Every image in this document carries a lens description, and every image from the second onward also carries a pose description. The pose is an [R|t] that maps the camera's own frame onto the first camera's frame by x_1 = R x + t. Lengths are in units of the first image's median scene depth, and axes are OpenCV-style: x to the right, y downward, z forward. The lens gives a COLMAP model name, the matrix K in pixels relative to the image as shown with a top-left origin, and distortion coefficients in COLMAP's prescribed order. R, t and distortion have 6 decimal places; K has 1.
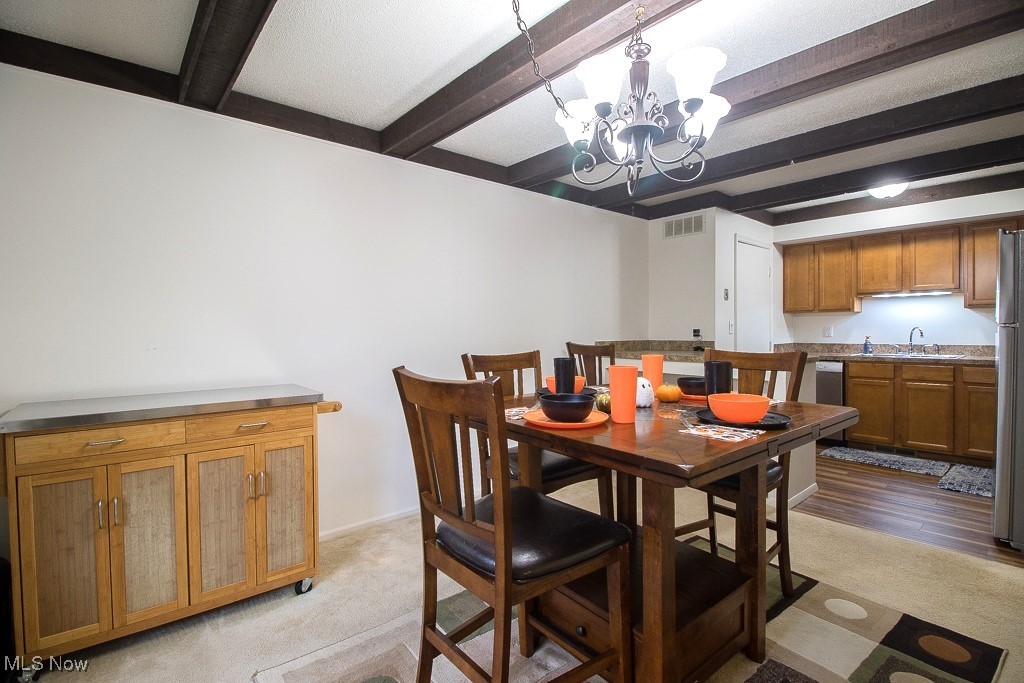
lens RADIAL K [[477.2, 0, 516.9], [0, 477.2, 335.1], [0, 0, 1]] dist [-0.017597, -0.000301]
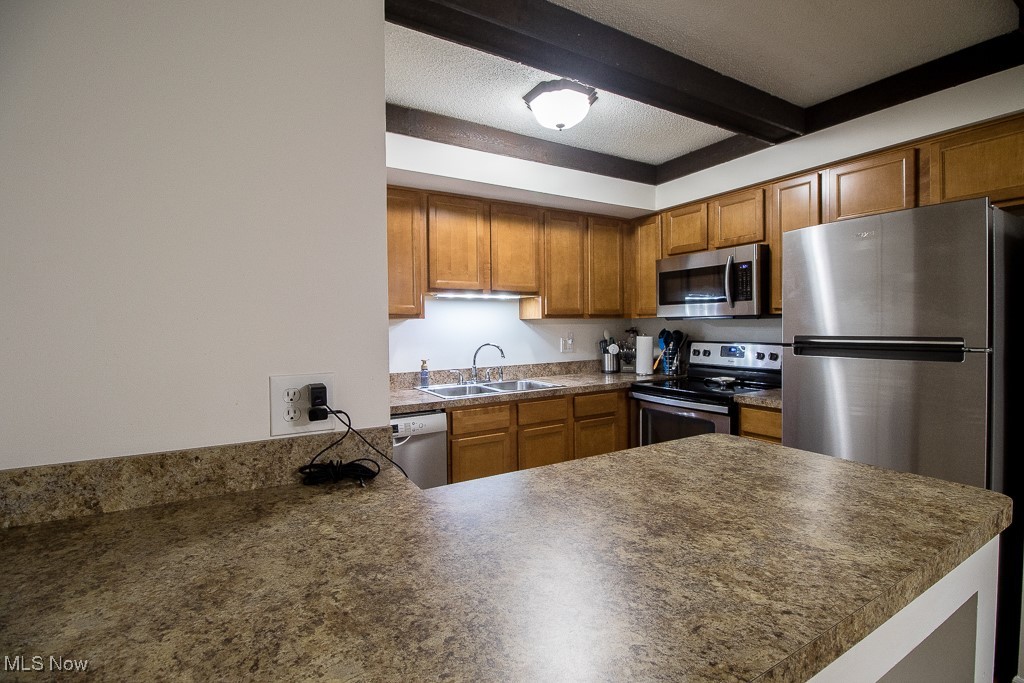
lens RADIAL K [[477.2, 0, 516.9], [0, 477.2, 335.1], [0, 0, 1]] dist [-0.017597, -0.000301]
pose [[0.168782, -0.015091, 0.985538, 0.163199], [0.022583, 0.999680, 0.011440, -0.036329], [-0.985395, 0.020326, 0.169069, 0.835436]]
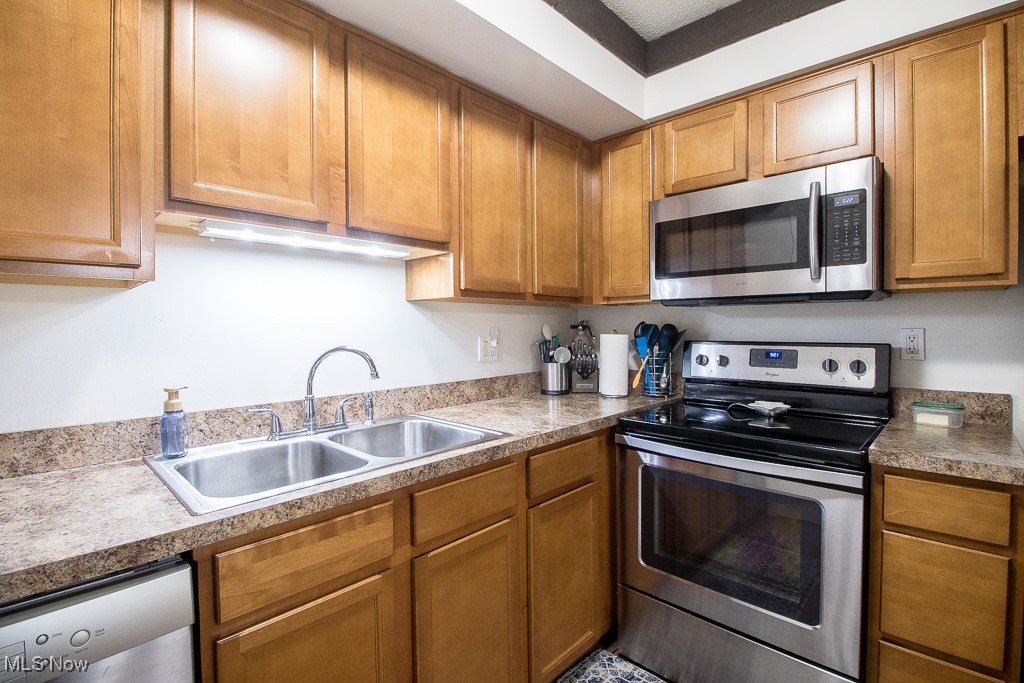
lens RADIAL K [[477.2, 0, 516.9], [0, 477.2, 335.1], [0, 0, 1]] dist [-0.017597, -0.000301]
pose [[-0.098571, -0.008232, 0.995096, 0.512237], [0.019388, 0.999760, 0.010191, -0.025939], [-0.994941, 0.020297, -0.098387, 0.908380]]
